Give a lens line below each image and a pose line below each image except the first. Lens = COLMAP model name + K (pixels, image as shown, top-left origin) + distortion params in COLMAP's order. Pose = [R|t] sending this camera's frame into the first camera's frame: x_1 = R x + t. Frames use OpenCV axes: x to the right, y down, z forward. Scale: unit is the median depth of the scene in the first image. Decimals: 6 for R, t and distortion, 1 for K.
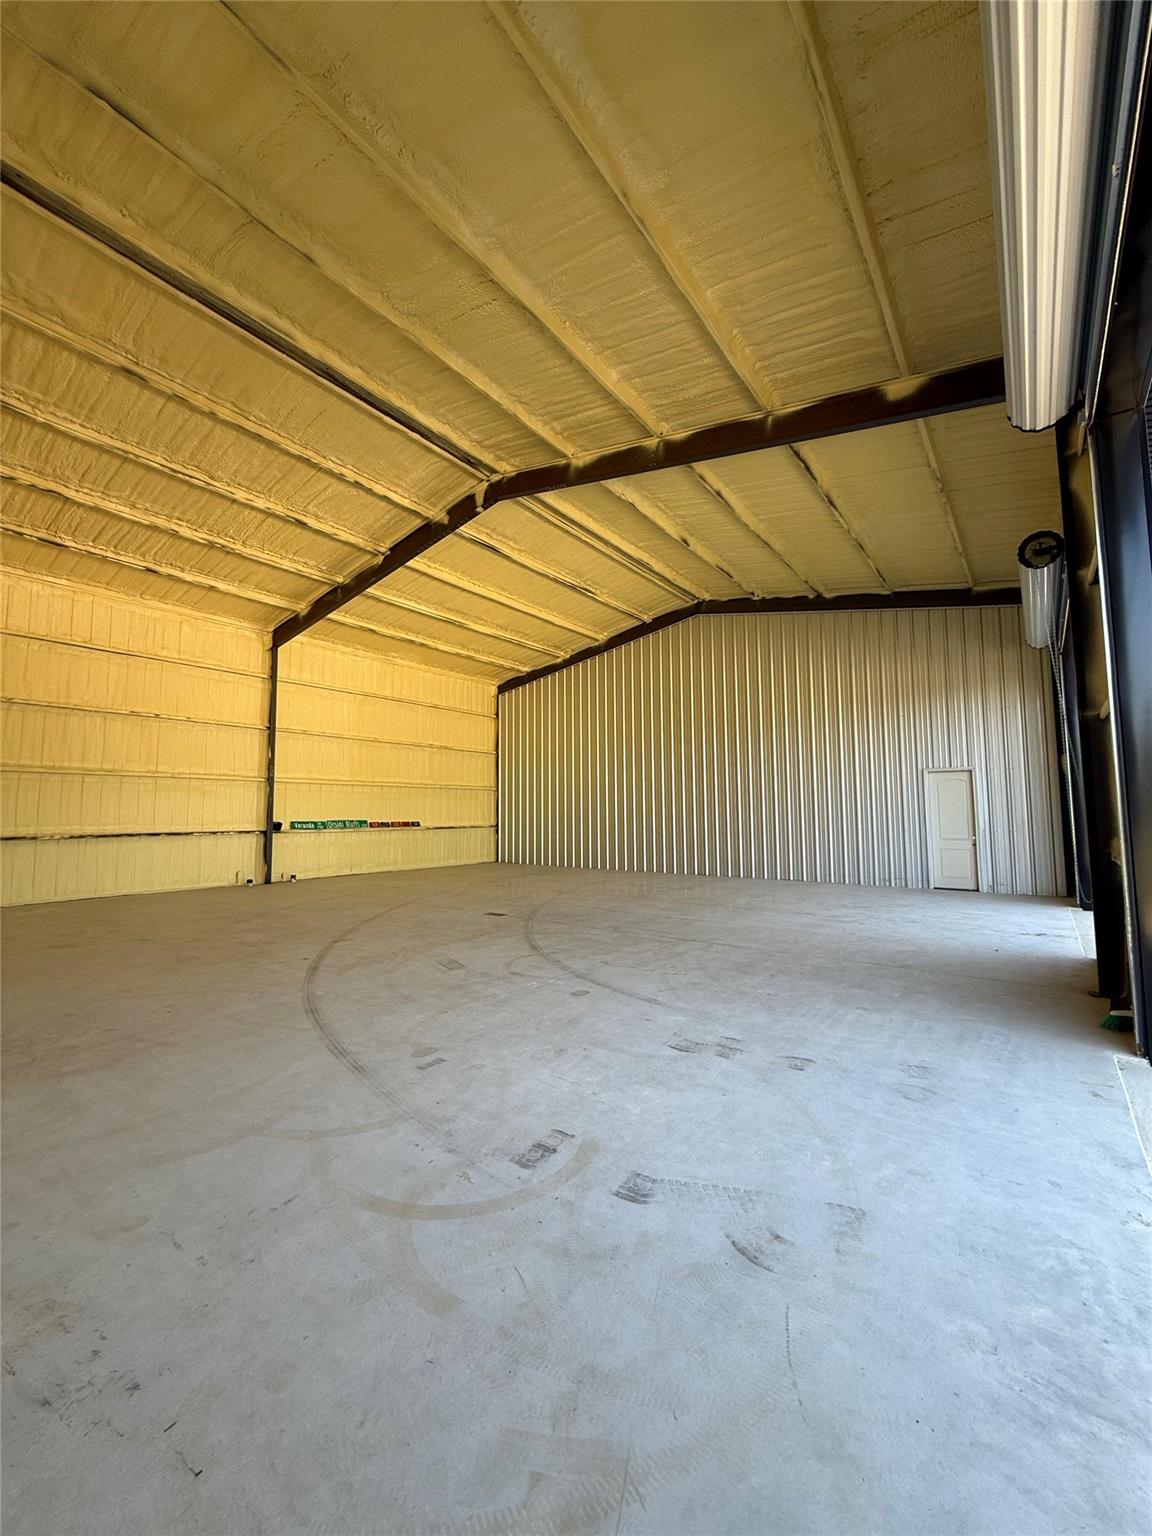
lens RADIAL K [[611.4, 0, 576.2], [0, 611.4, 762.3], [0, 0, 1]] dist [0.000172, 0.000277]
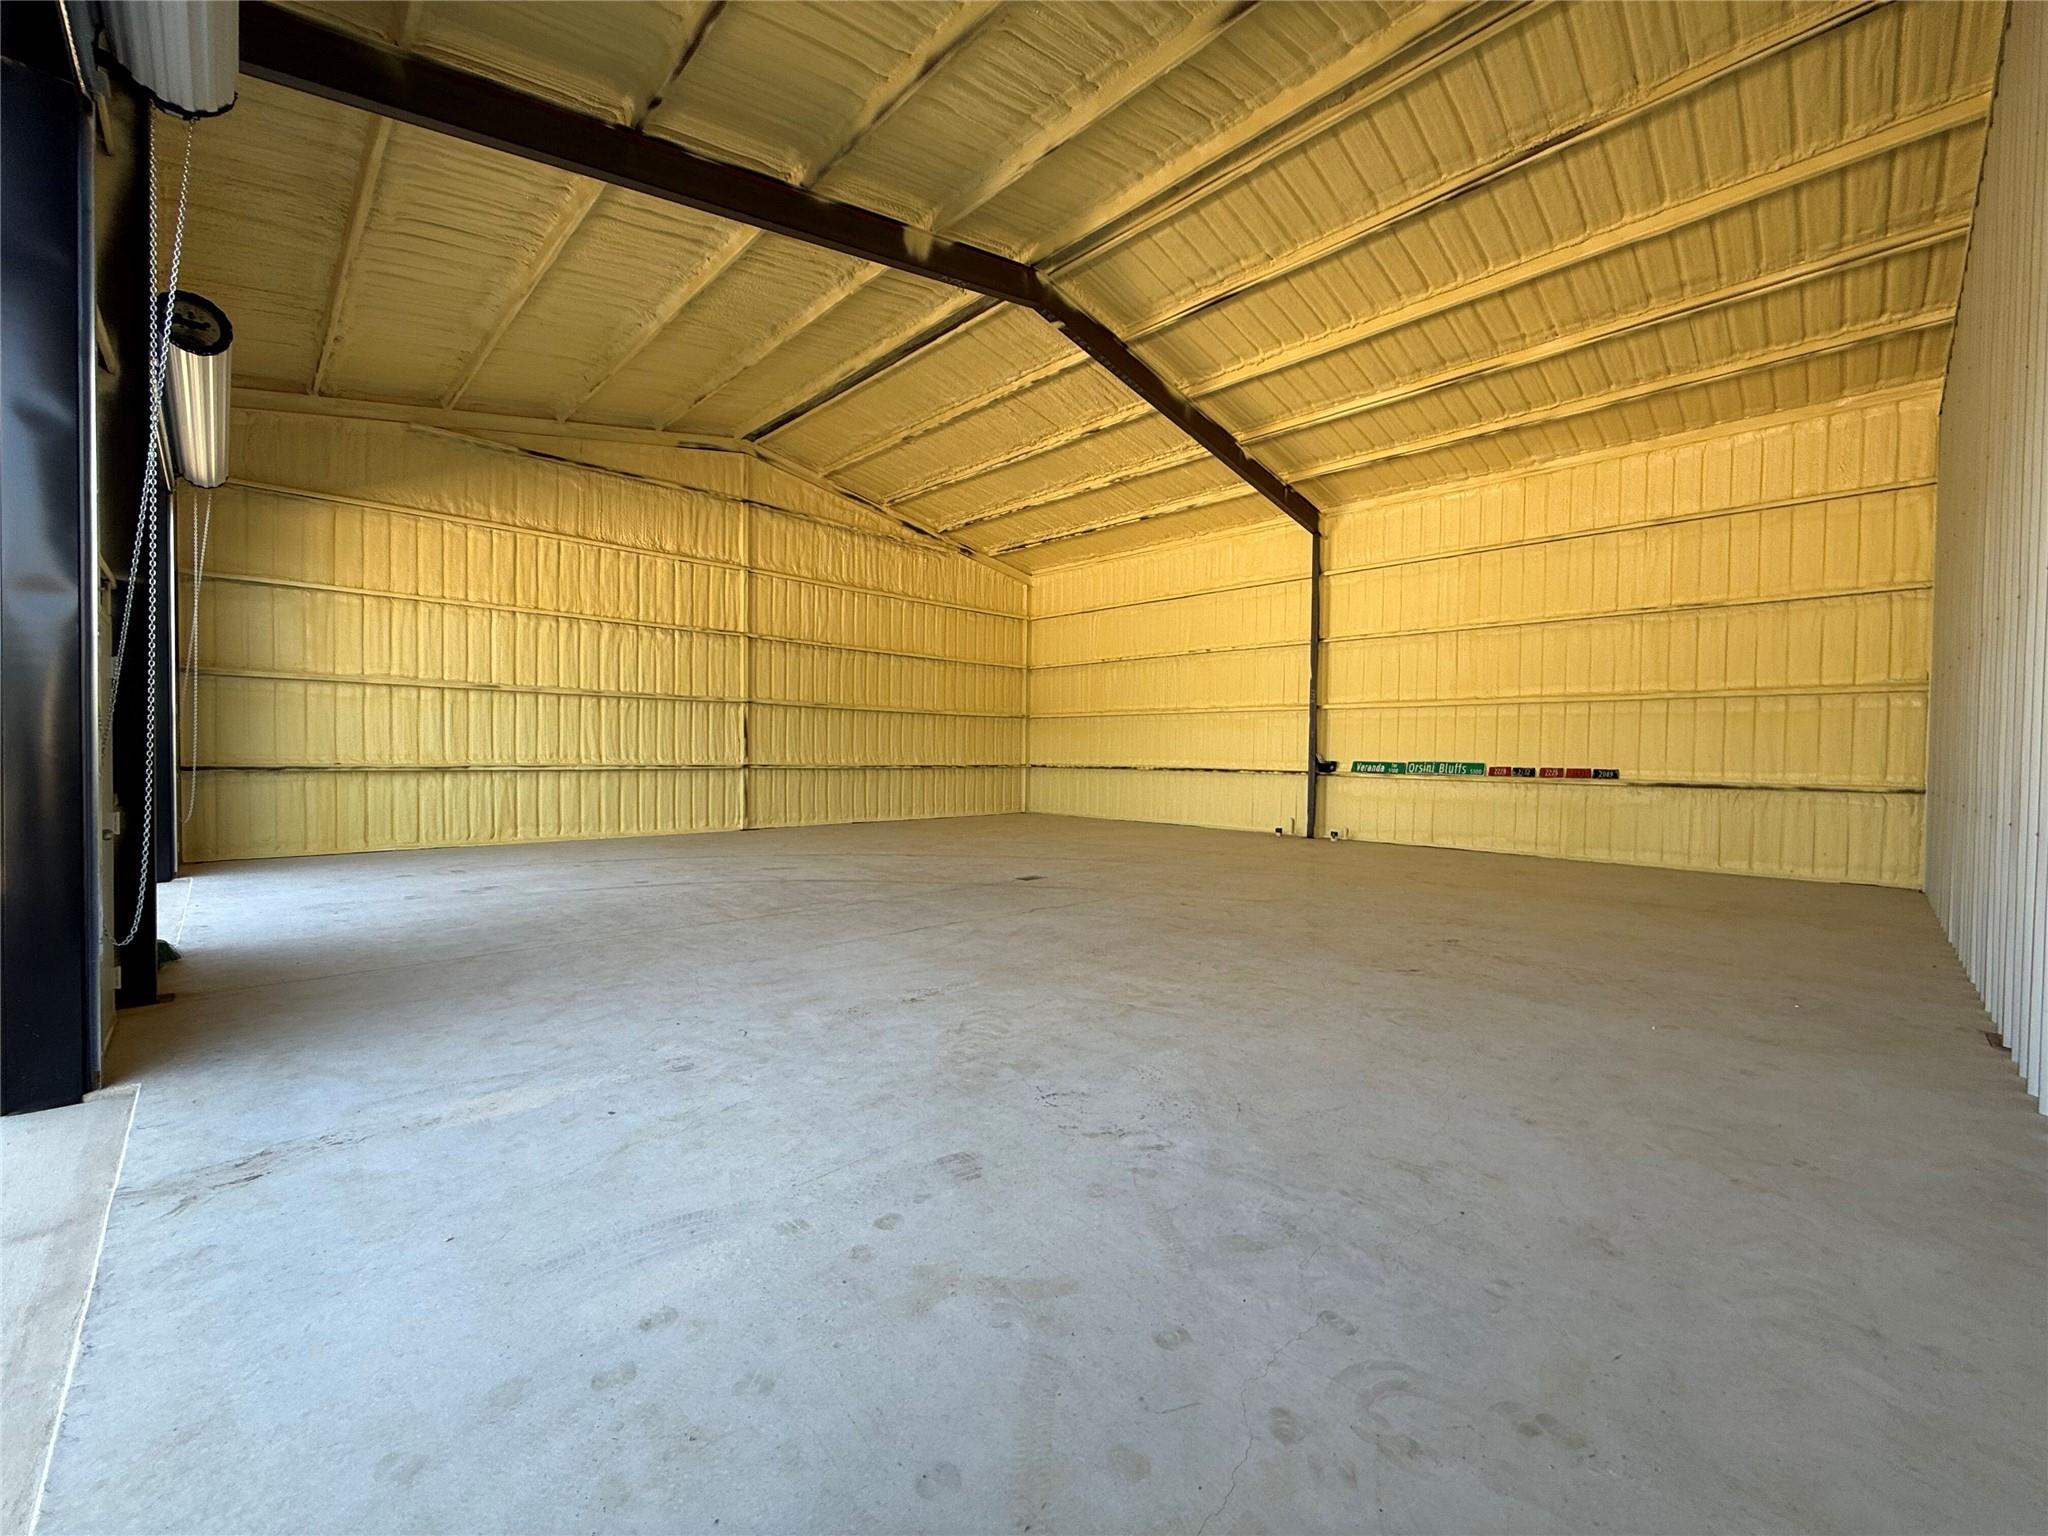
lens RADIAL K [[815.1, 0, 1016.8], [0, 815.1, 770.5], [0, 0, 1]] dist [0.000172, 0.000277]
pose [[-0.152971, 0.027840, -0.987838, 0.601004], [0.074181, 0.997106, 0.016614, 0.064567], [0.985443, -0.070737, -0.154593, 0.793595]]
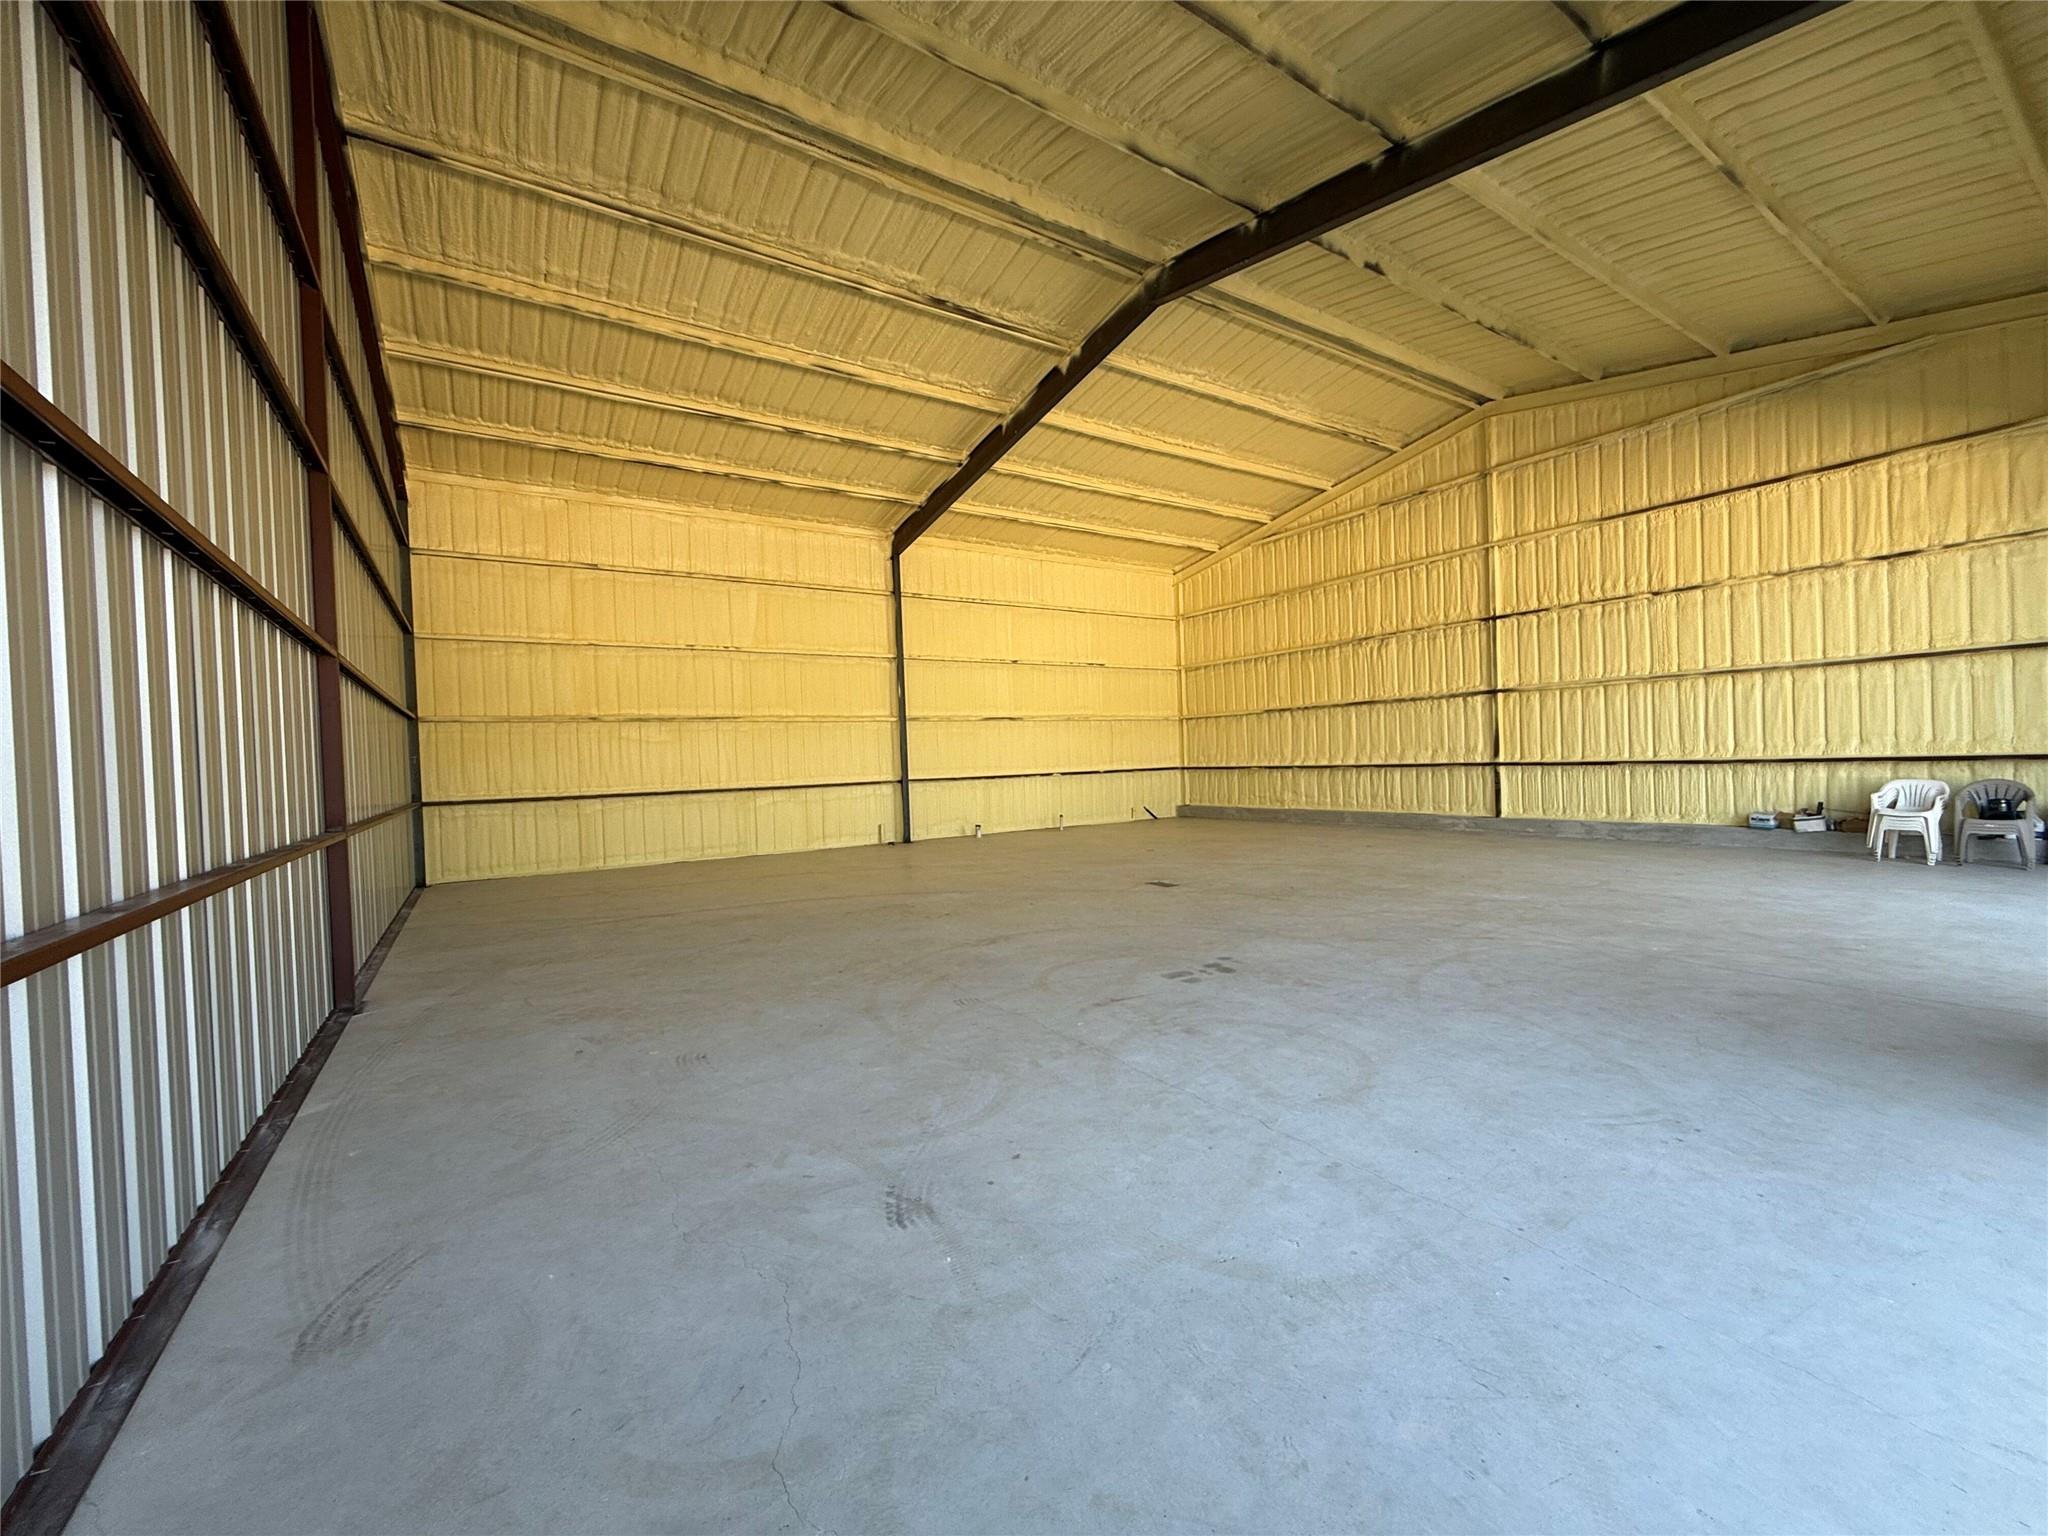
lens RADIAL K [[813.7, 0, 1024.0], [0, 813.7, 768.0], [0, 0, 1]] dist [-0.021483, 0.000040]
pose [[0.942996, -0.020463, -0.332174, 0.016756], [0.054035, 0.994278, 0.092147, 0.001736], [0.328388, -0.104843, 0.938706, 0.022157]]
